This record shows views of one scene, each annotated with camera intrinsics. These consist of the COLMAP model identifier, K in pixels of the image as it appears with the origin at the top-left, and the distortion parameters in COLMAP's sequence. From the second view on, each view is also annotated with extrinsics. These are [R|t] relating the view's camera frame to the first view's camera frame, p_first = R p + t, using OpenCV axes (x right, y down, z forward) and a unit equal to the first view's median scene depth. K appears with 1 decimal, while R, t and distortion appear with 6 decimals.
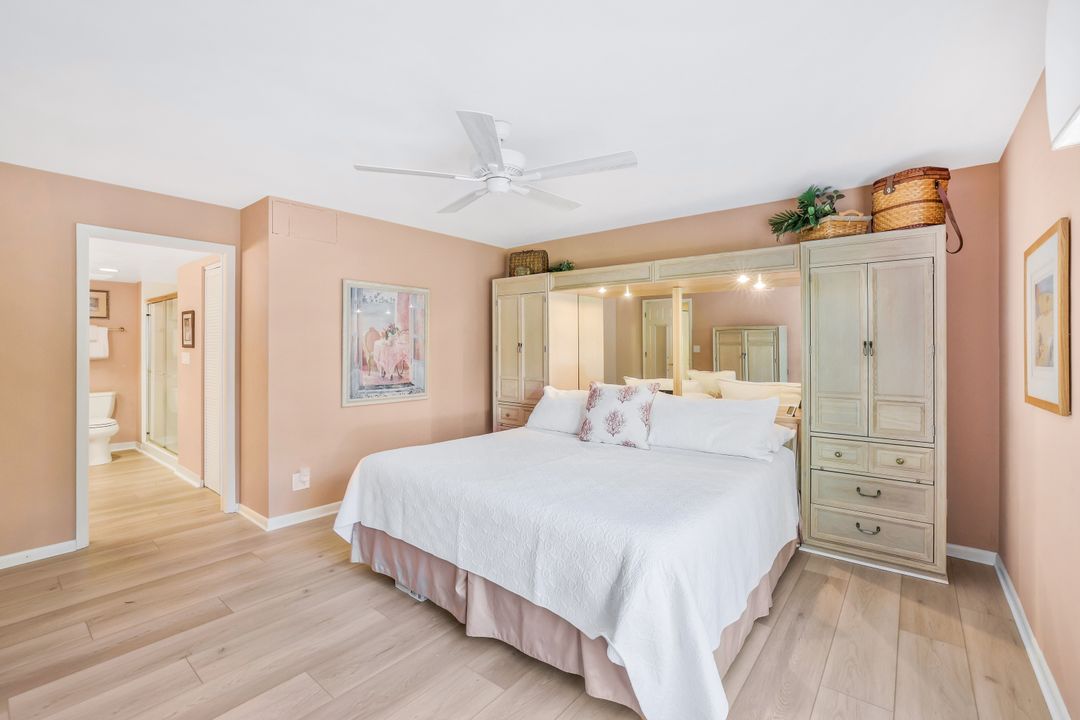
lens RADIAL K [[470.5, 0, 536.6], [0, 470.5, 352.4], [0, 0, 1]] dist [-0.044937, 0.015284]
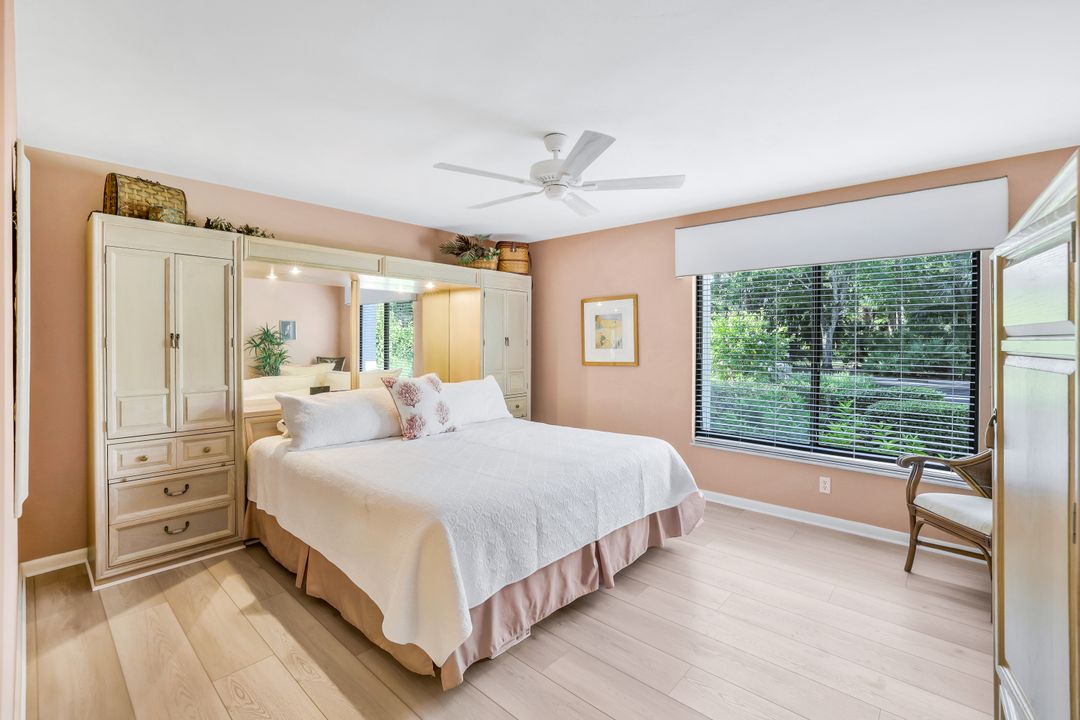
lens RADIAL K [[470.7, 0, 538.5], [0, 470.7, 332.4], [0, 0, 1]] dist [-0.010790, 0.000018]
pose [[0.060018, 0.020818, 0.997980, -1.139235], [0.005916, 0.999758, -0.021211, -0.008039], [-0.998180, 0.007177, 0.059880, 0.935782]]
